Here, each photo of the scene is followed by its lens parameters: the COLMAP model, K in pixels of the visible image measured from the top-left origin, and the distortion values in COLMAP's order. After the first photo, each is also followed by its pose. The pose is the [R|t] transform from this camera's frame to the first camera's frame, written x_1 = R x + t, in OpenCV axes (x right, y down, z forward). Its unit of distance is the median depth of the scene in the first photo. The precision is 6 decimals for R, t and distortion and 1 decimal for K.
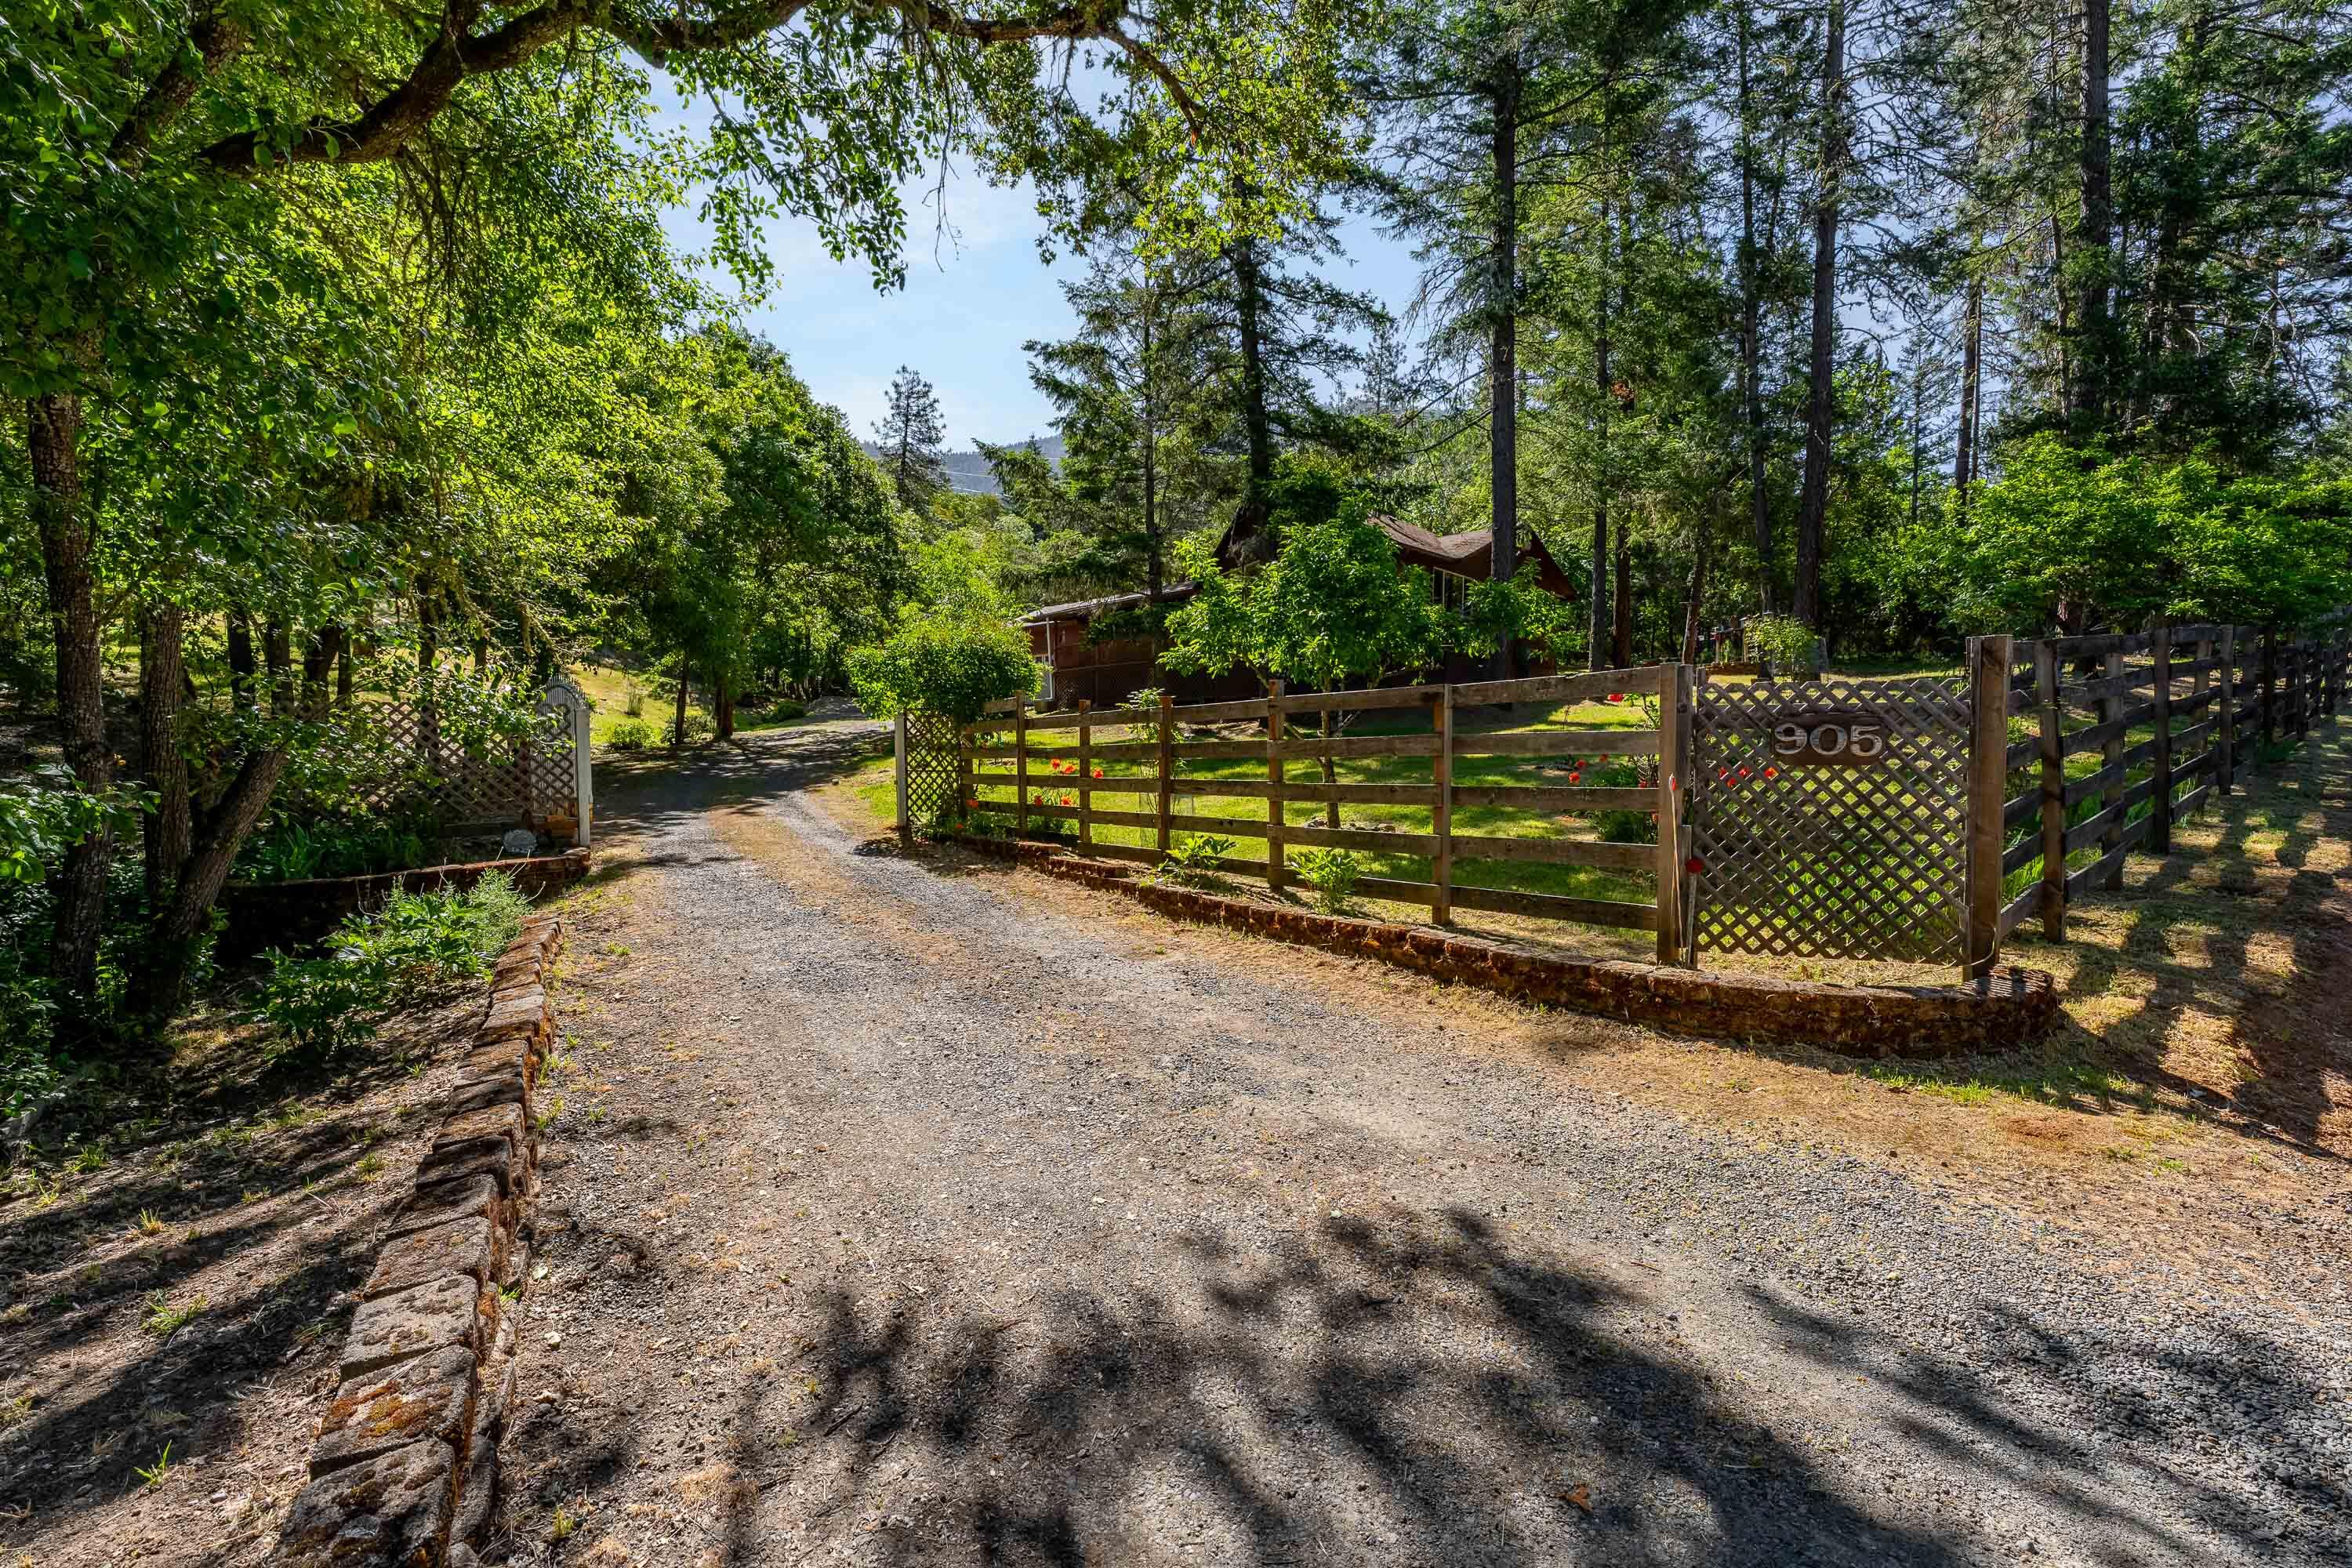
lens RADIAL K [[935.3, 0, 1176.0], [0, 935.3, 784.0], [0, 0, 1]] dist [0.000627, -0.000144]
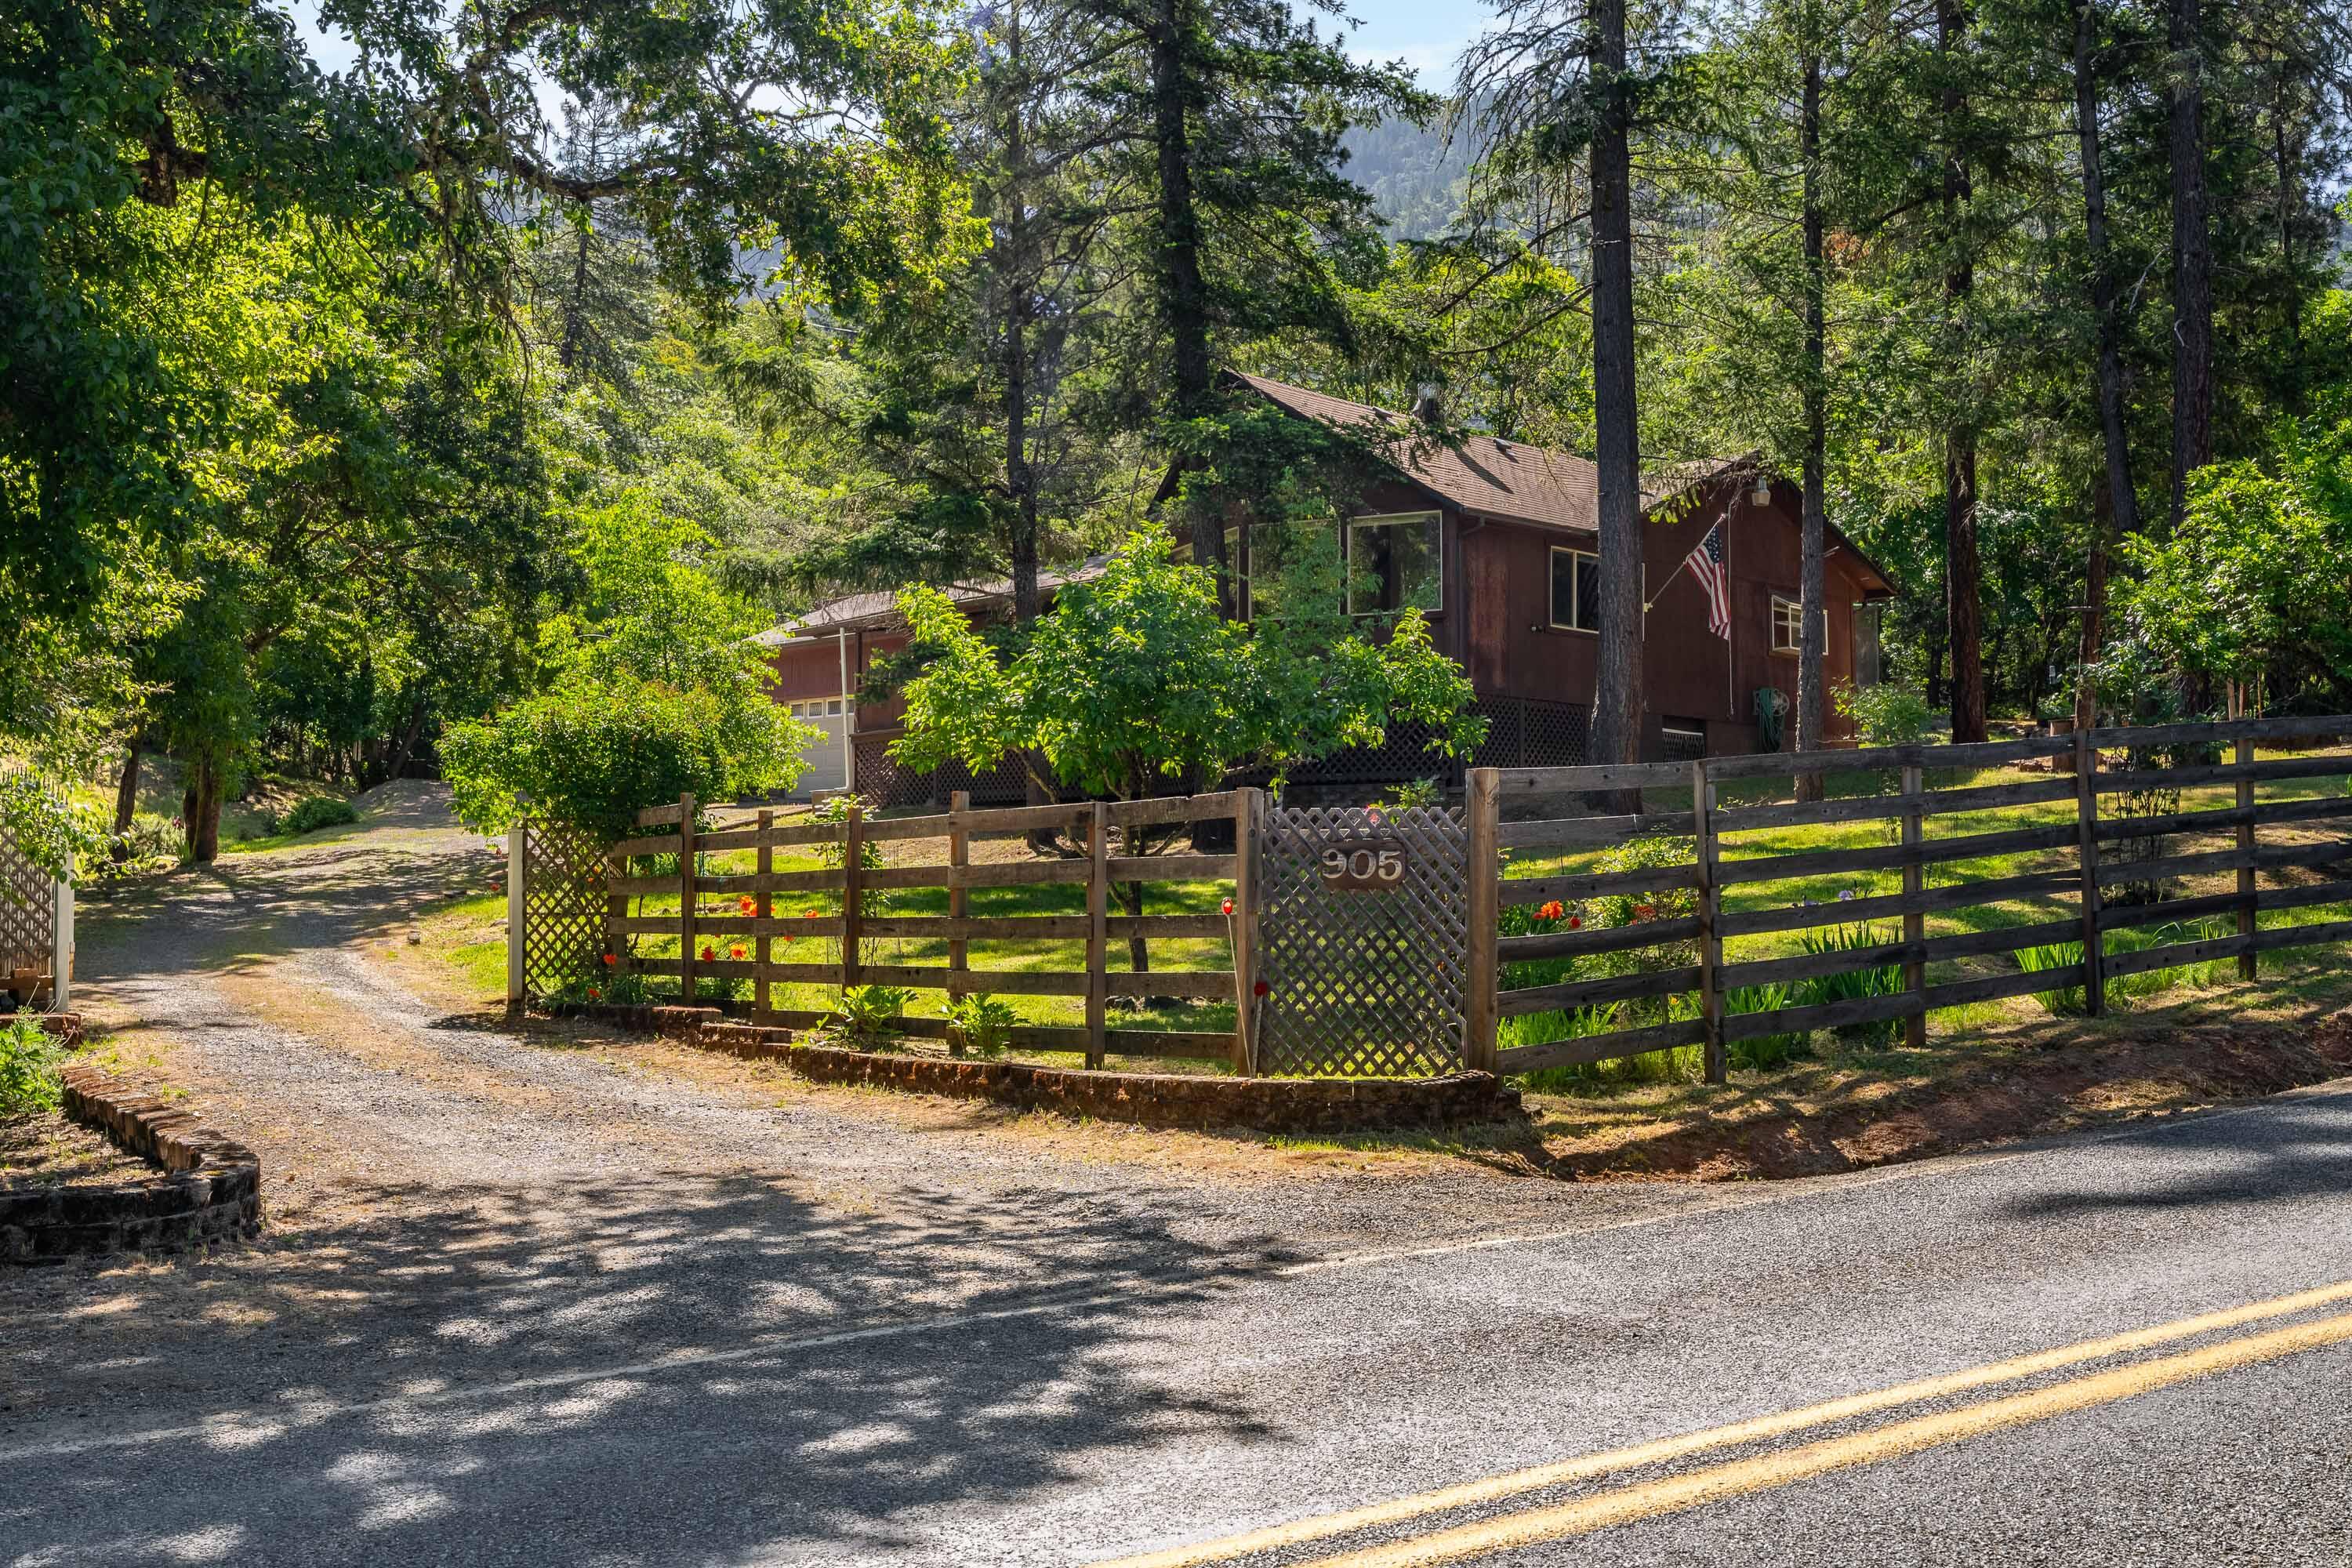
lens RADIAL K [[2251.6, 0, 1176.0], [0, 2251.6, 784.0], [0, 0, 1]] dist [0.001486, -0.007898]
pose [[0.999740, 0.003263, -0.022585, 0.219287], [-0.005232, 0.996139, -0.087639, 0.034149], [0.022212, 0.087734, 0.995896, -0.610633]]
